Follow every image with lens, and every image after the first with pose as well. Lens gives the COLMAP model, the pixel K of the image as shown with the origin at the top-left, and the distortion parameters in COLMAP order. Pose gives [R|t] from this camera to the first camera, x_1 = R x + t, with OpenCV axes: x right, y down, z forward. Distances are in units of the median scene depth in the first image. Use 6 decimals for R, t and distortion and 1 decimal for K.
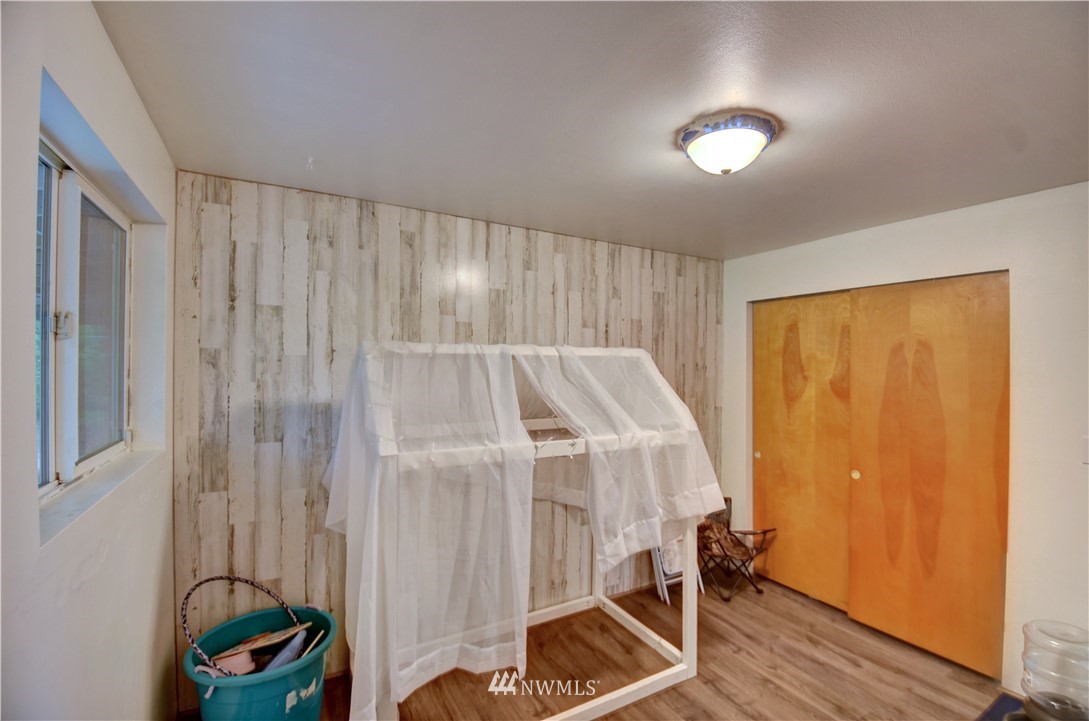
lens RADIAL K [[484.4, 0, 547.4], [0, 484.4, 370.3], [0, 0, 1]] dist [-0.004027, -0.014864]
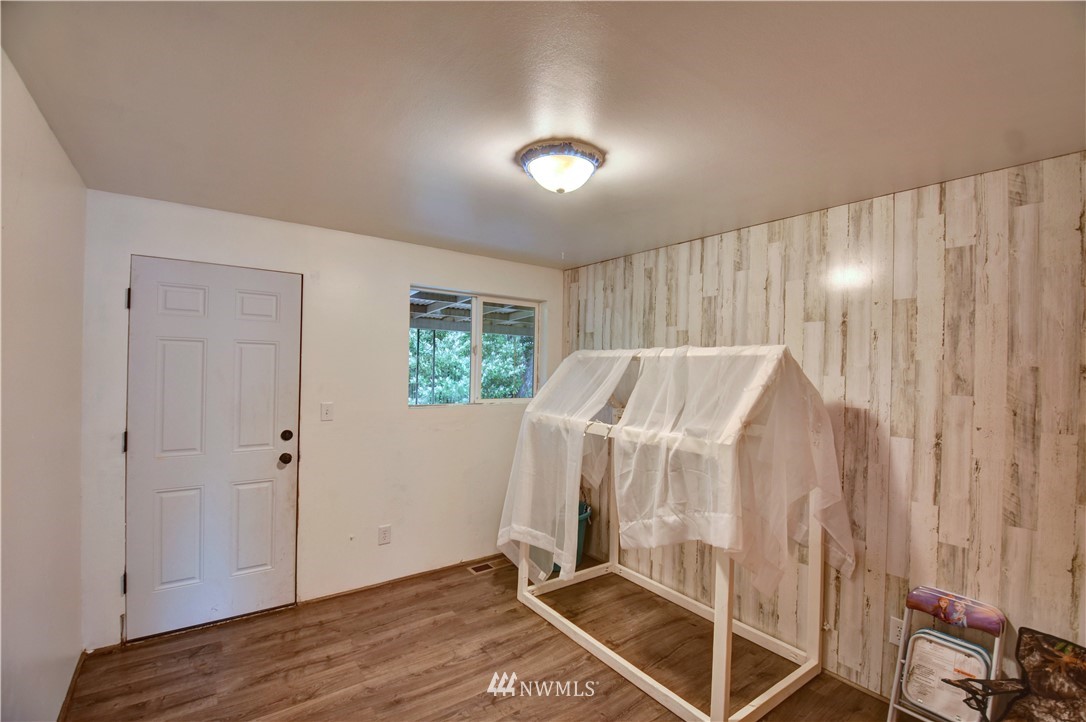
lens RADIAL K [[483.1, 0, 543.4], [0, 483.1, 366.2], [0, 0, 1]] dist [-0.004027, -0.014864]
pose [[0.096343, -0.002479, -0.995345, 0.925503], [-0.022436, 0.999737, -0.004661, 0.001083], [0.995095, 0.022780, 0.096262, 0.524050]]
